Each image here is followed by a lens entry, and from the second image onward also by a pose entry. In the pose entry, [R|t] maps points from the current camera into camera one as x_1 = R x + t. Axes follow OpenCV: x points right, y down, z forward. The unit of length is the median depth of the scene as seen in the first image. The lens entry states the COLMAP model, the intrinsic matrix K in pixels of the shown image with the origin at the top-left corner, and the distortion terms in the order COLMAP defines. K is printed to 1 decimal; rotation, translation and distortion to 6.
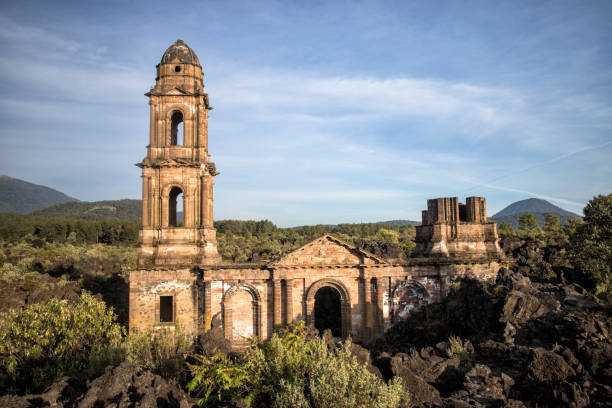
lens RADIAL K [[500.3, 0, 304.5], [0, 500.3, 203.0], [0, 0, 1]] dist [-0.014126, 0.005453]
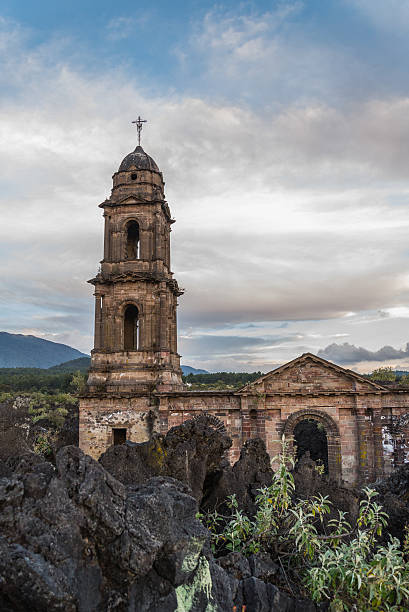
lens RADIAL K [[456.7, 0, 202.7], [0, 456.7, 340.2], [0, 0, 1]] dist [-0.020112, -0.000240]
pose [[0.980968, -0.022240, -0.192894, 0.021439], [0.013474, 0.998821, -0.046637, 0.069851], [0.193704, 0.043150, 0.980111, 0.238173]]
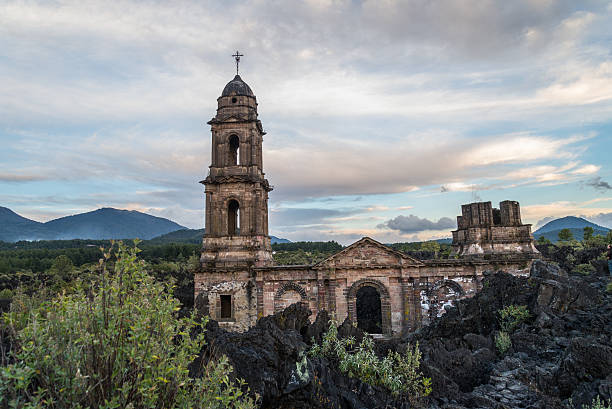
lens RADIAL K [[406.9, 0, 306.0], [0, 406.9, 209.5], [0, 0, 1]] dist [-0.007120, -0.000848]
pose [[0.988575, -0.030449, -0.147620, 0.047667], [0.023546, 0.998556, -0.048285, 0.039030], [0.148877, 0.044258, 0.987865, 0.096369]]
